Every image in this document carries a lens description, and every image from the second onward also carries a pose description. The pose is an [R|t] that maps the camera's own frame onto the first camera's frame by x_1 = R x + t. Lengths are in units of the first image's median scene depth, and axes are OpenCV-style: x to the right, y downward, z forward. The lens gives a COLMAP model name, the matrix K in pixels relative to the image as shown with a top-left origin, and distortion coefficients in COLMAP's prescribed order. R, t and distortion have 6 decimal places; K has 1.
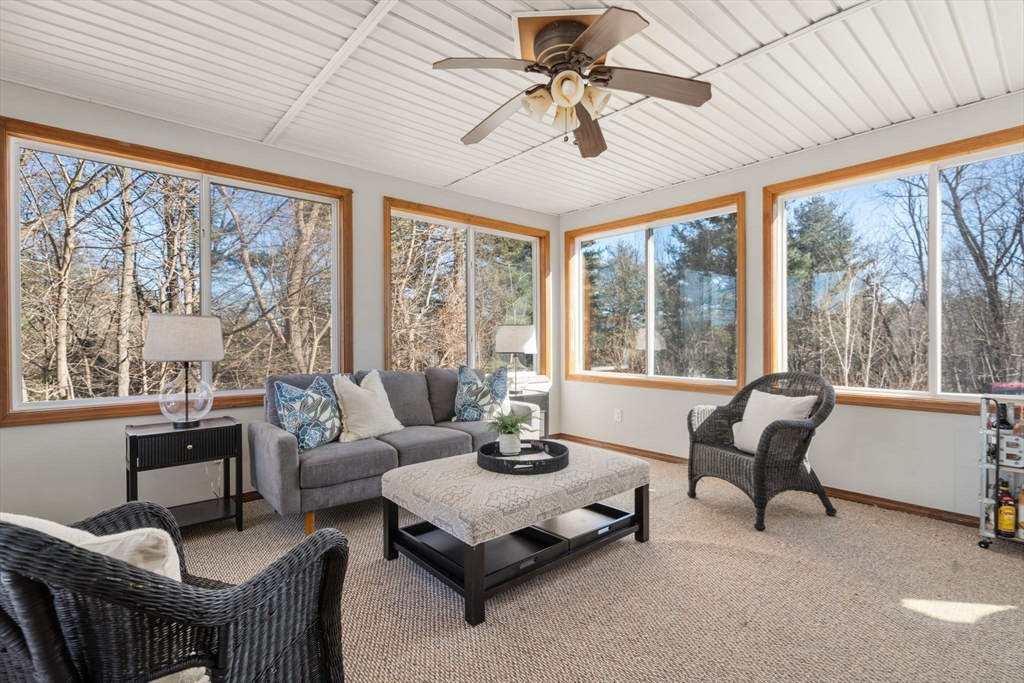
lens RADIAL K [[473.7, 0, 514.8], [0, 473.7, 343.5], [0, 0, 1]] dist [-0.004867, 0.003190]
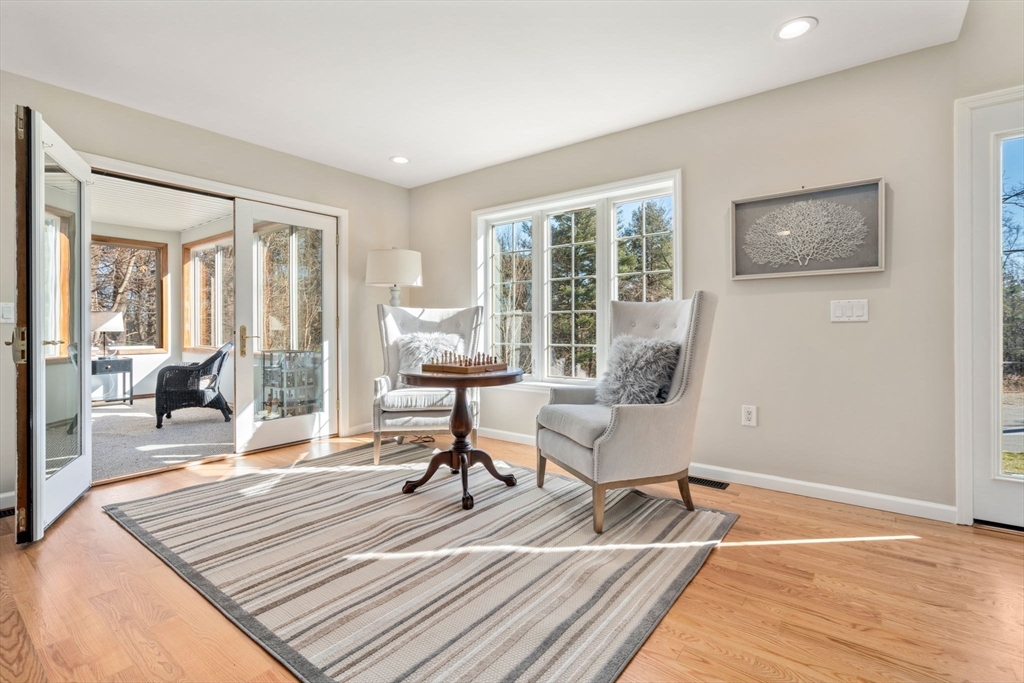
lens RADIAL K [[473.7, 0, 526.9], [0, 473.7, 330.5], [0, 0, 1]] dist [-0.004867, 0.003190]
pose [[0.976481, -0.003071, 0.215582, 1.137966], [0.003726, 0.999990, -0.002633, 0.031812], [-0.215572, 0.003375, 0.976482, -0.808686]]
